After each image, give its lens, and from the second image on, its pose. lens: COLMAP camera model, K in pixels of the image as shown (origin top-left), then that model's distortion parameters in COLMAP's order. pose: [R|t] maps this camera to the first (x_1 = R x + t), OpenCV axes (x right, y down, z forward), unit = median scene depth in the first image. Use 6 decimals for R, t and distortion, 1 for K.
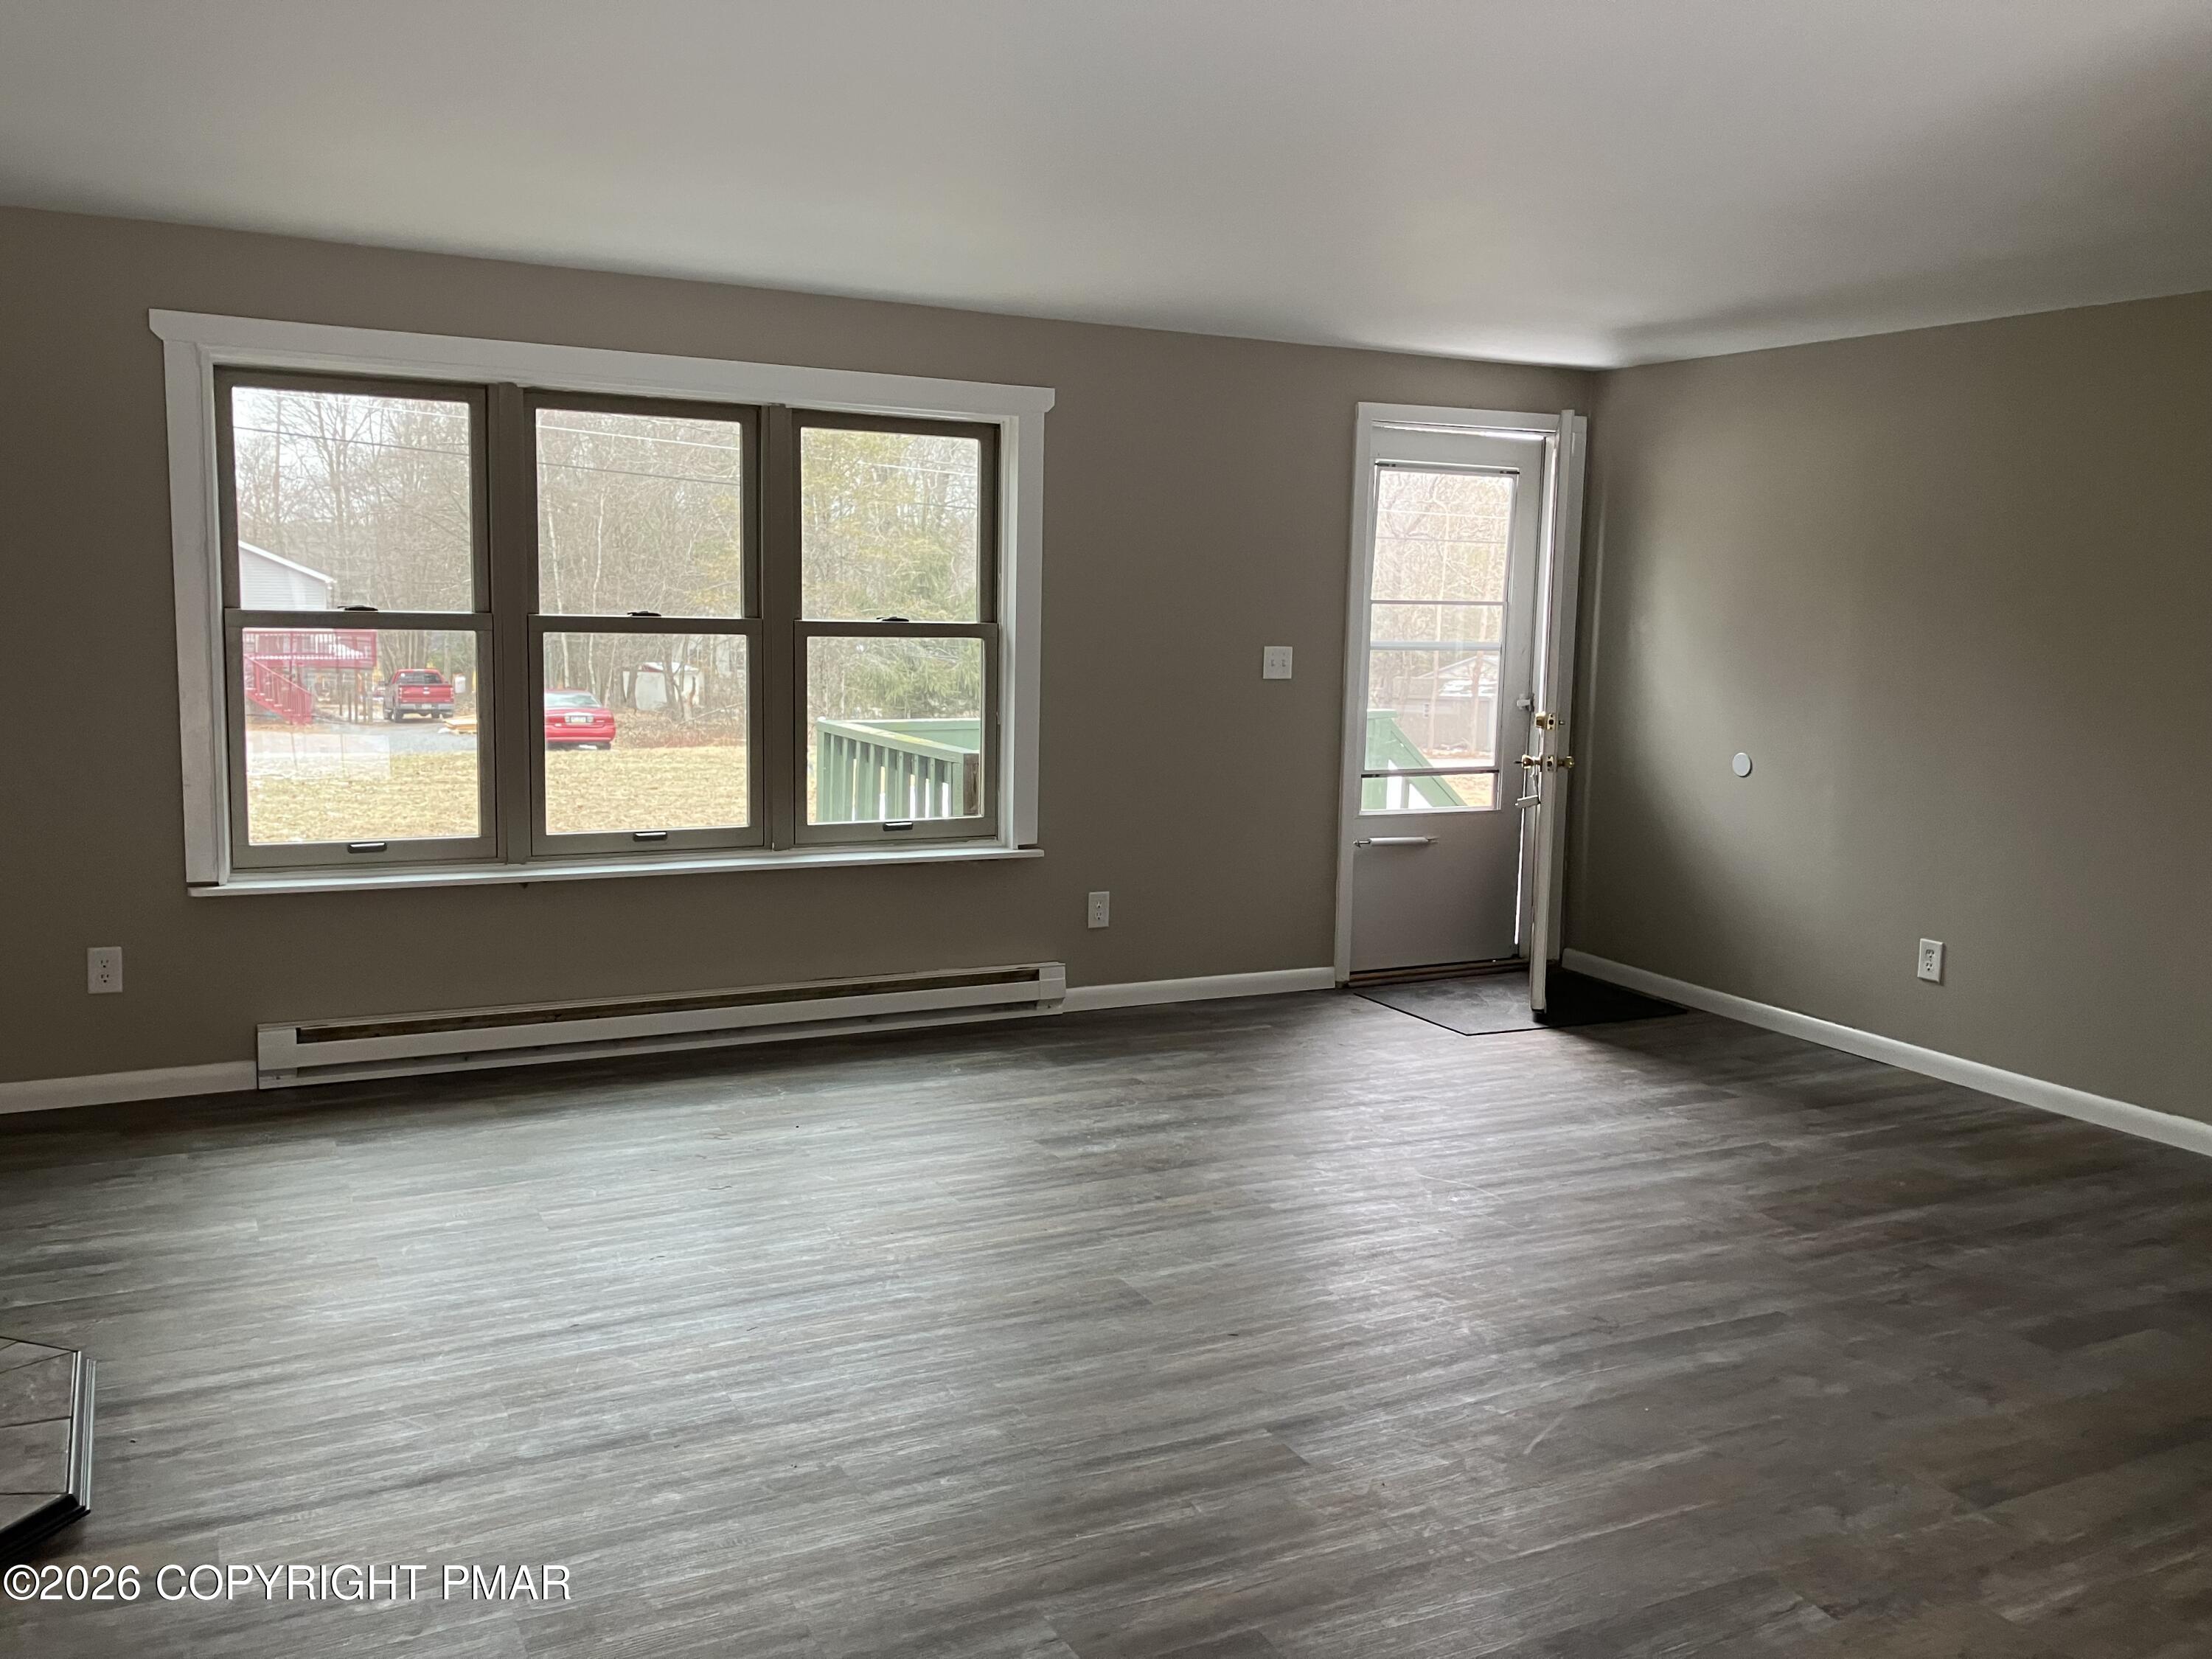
lens RADIAL K [[1817.0, 0, 1100.2], [0, 1817.0, 765.6], [0, 0, 1]] dist [0.061786, -0.001189]
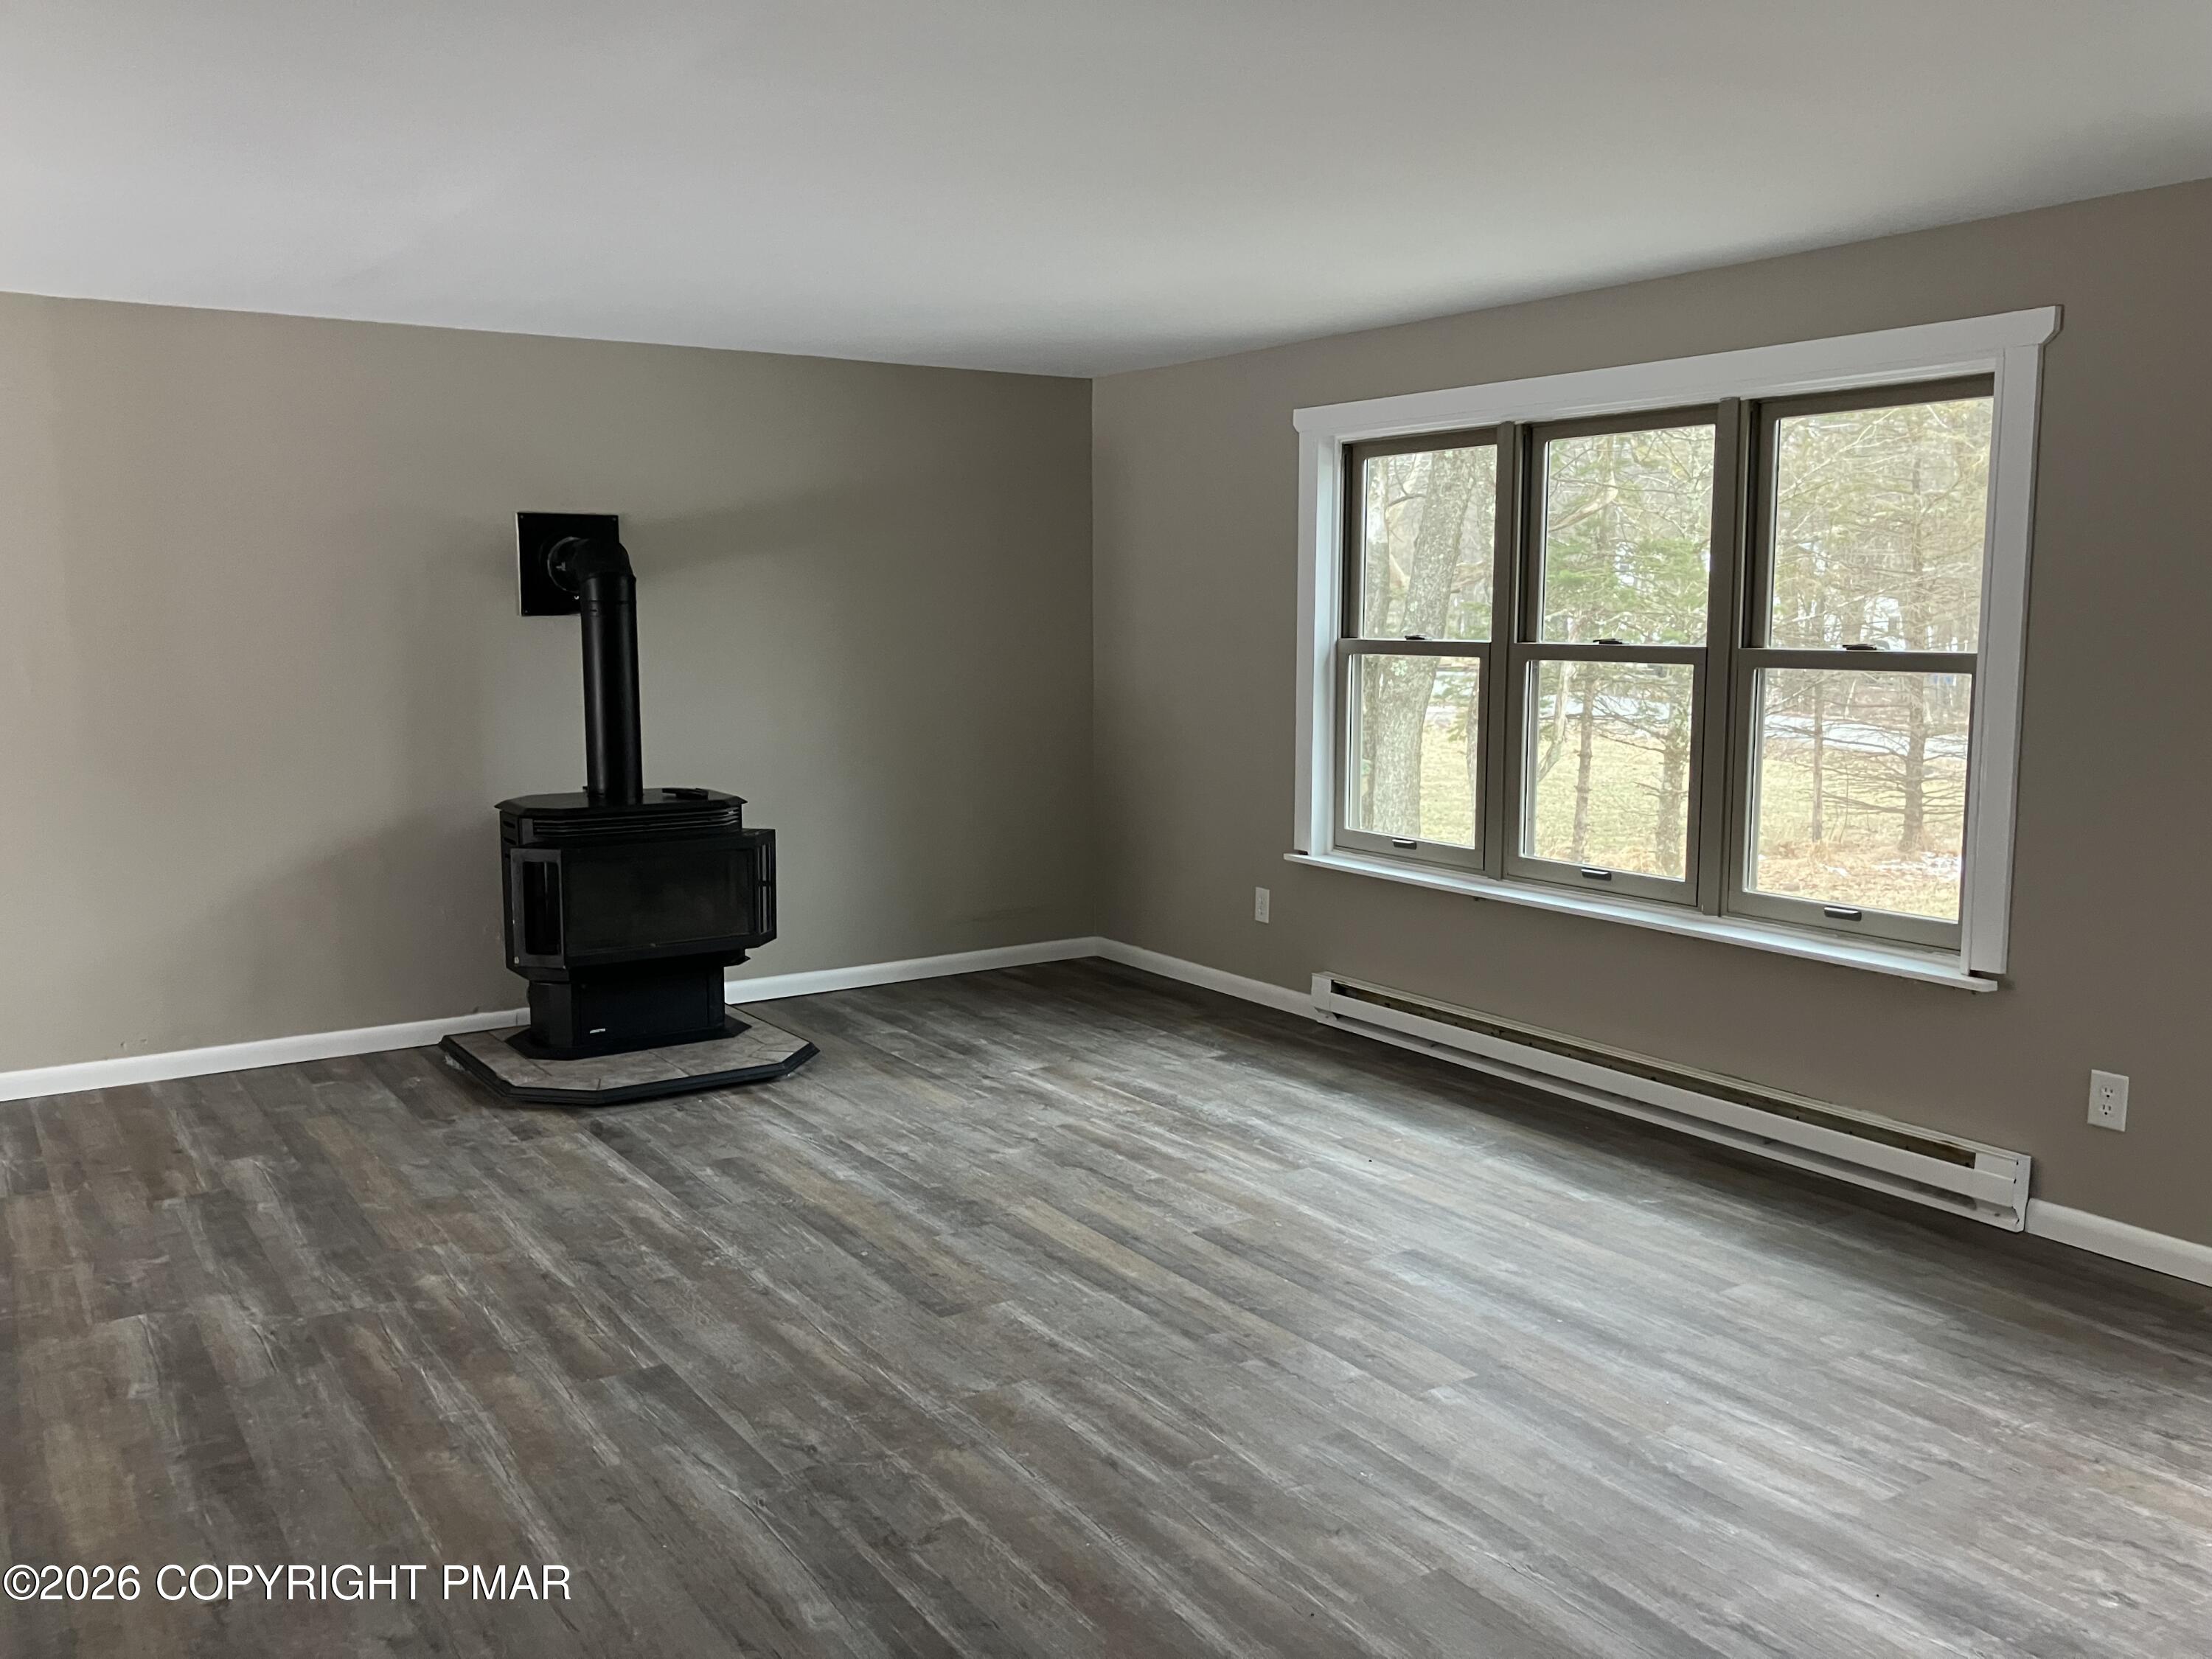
lens RADIAL K [[1800.0, 0, 1106.0], [0, 1800.0, 829.5], [0, 0, 1]] dist [0.004645, 0.003195]
pose [[0.112105, 0.096949, -0.988956, 0.705570], [-0.097701, 0.991483, 0.086122, -0.044244], [0.988882, 0.086967, 0.120622, 0.681125]]
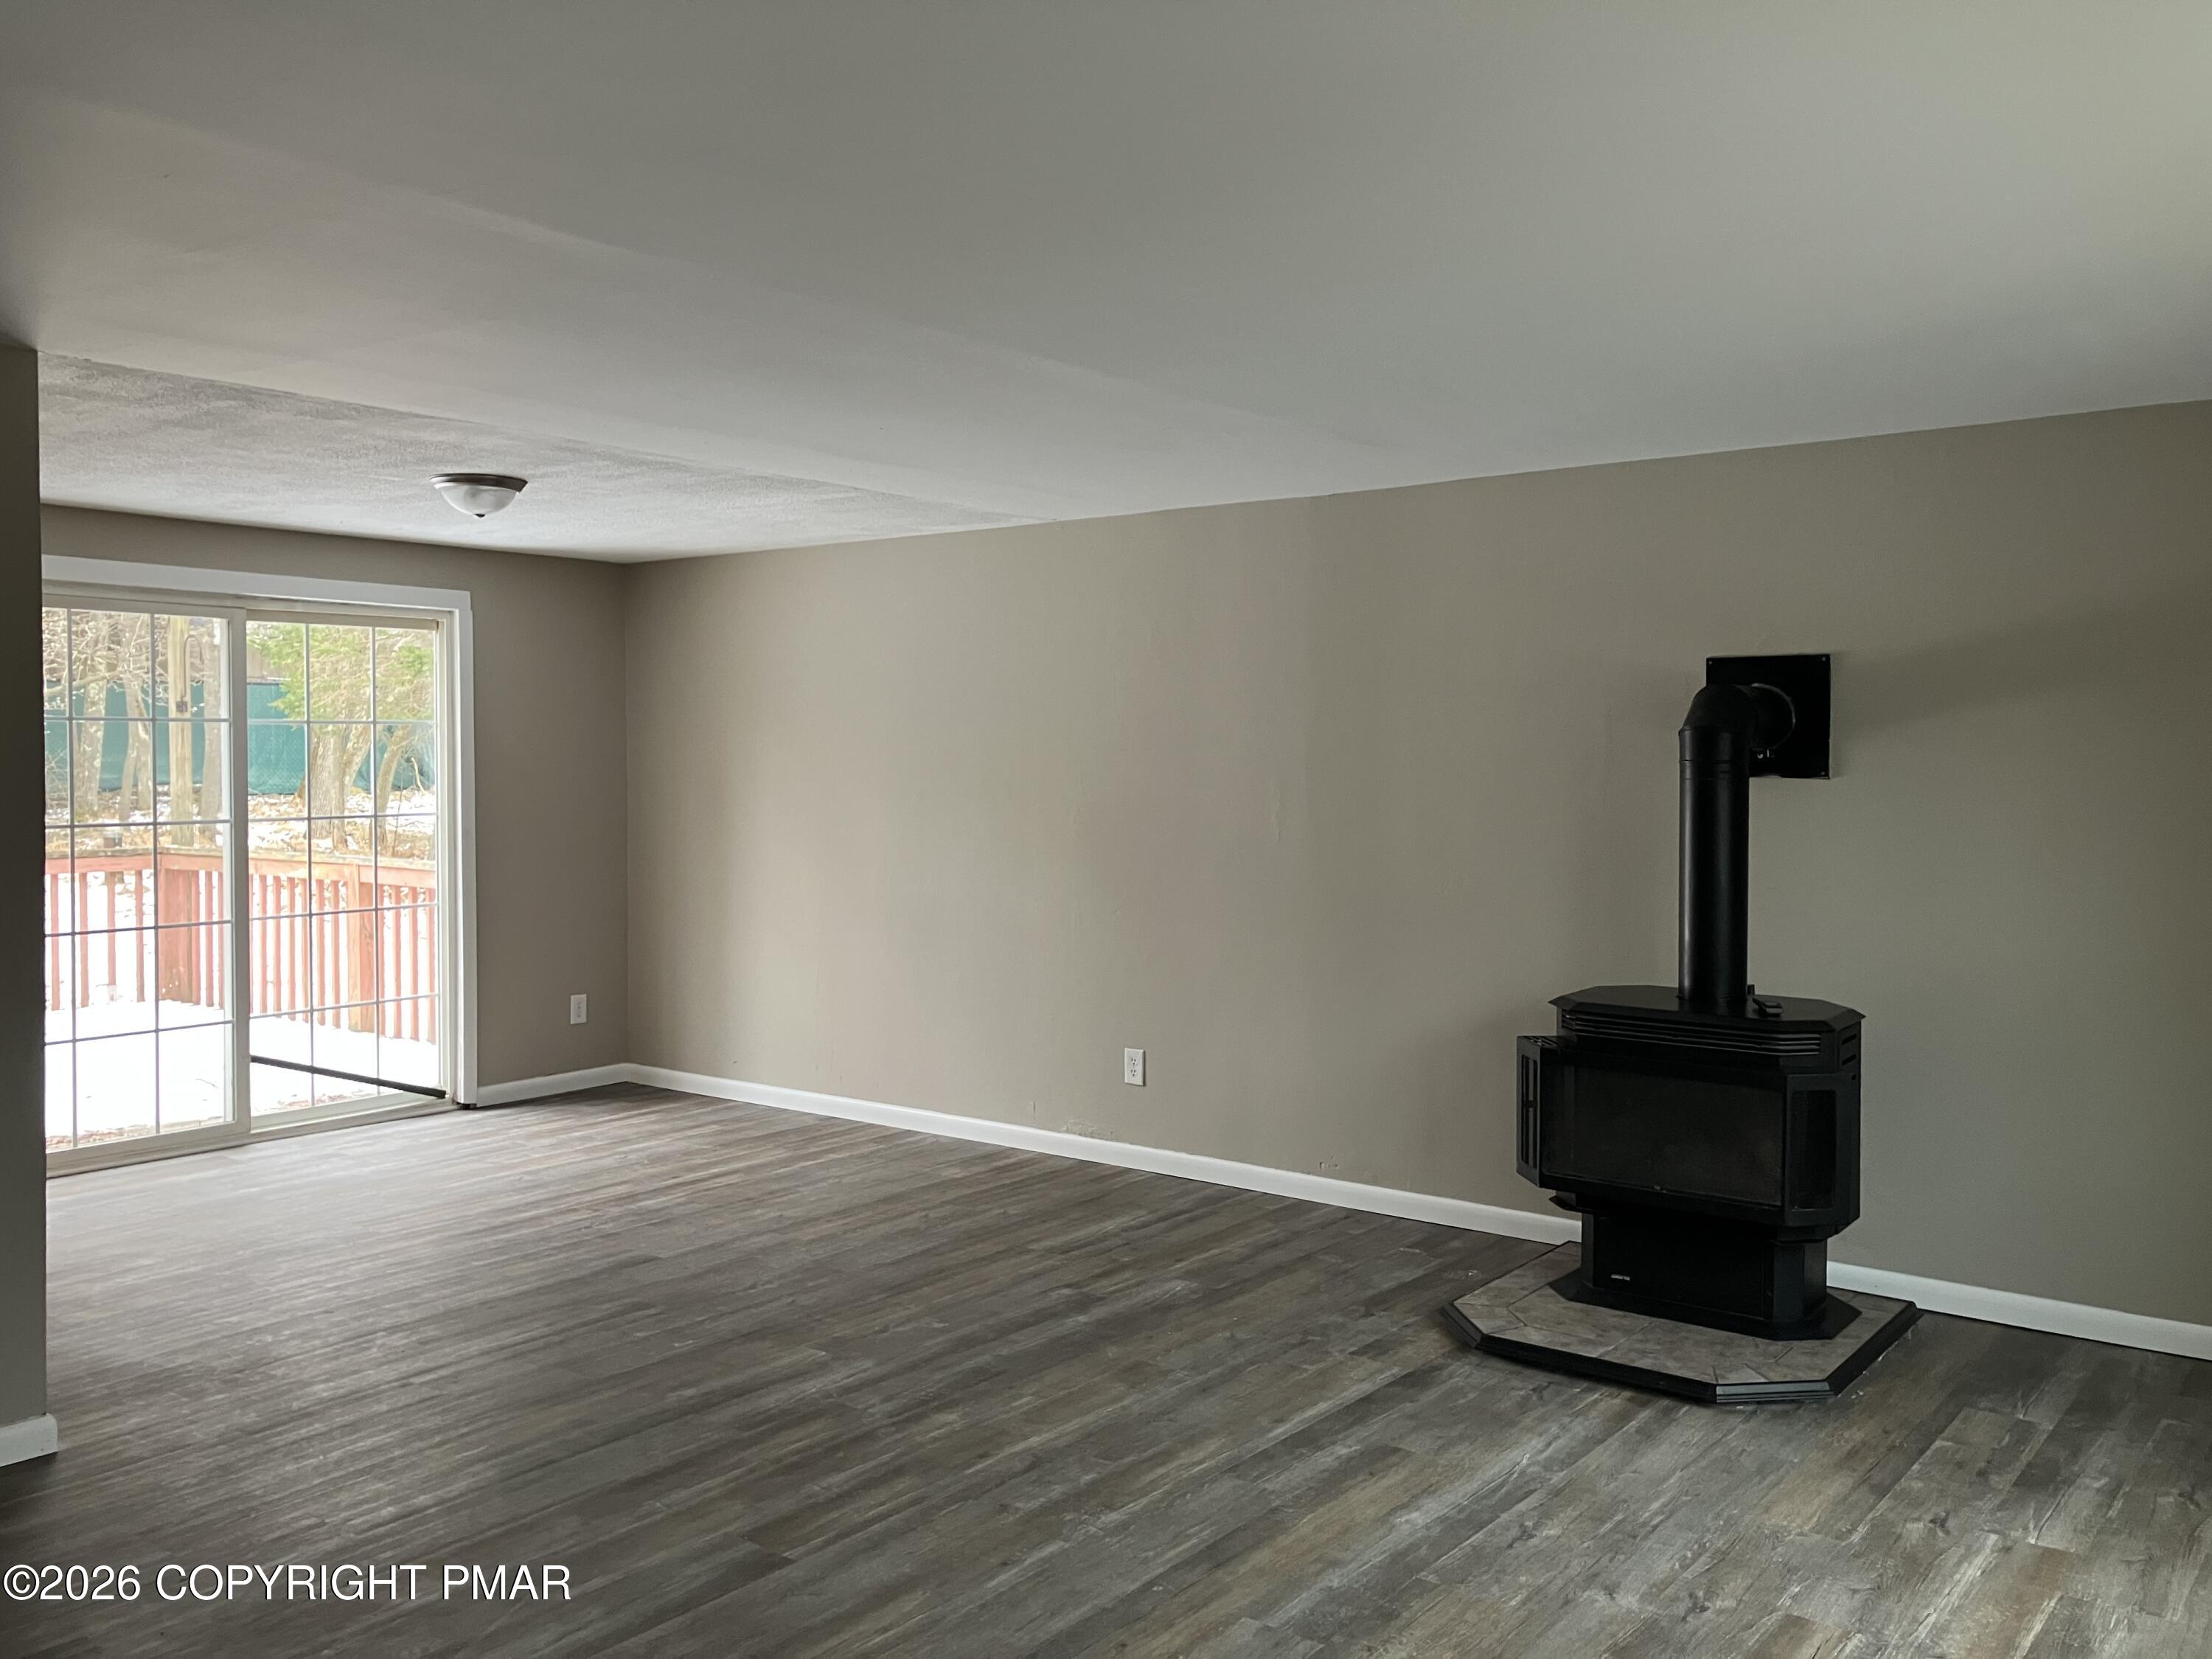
lens RADIAL K [[1825.5, 0, 1101.3], [0, 1825.5, 774.1], [0, 0, 1]] dist [0.015925, 0.011826]
pose [[-0.912926, -0.017025, -0.407769, 0.223811], [-0.062019, 0.993313, 0.097379, -0.123068], [0.403384, 0.114189, -0.907878, 1.216936]]
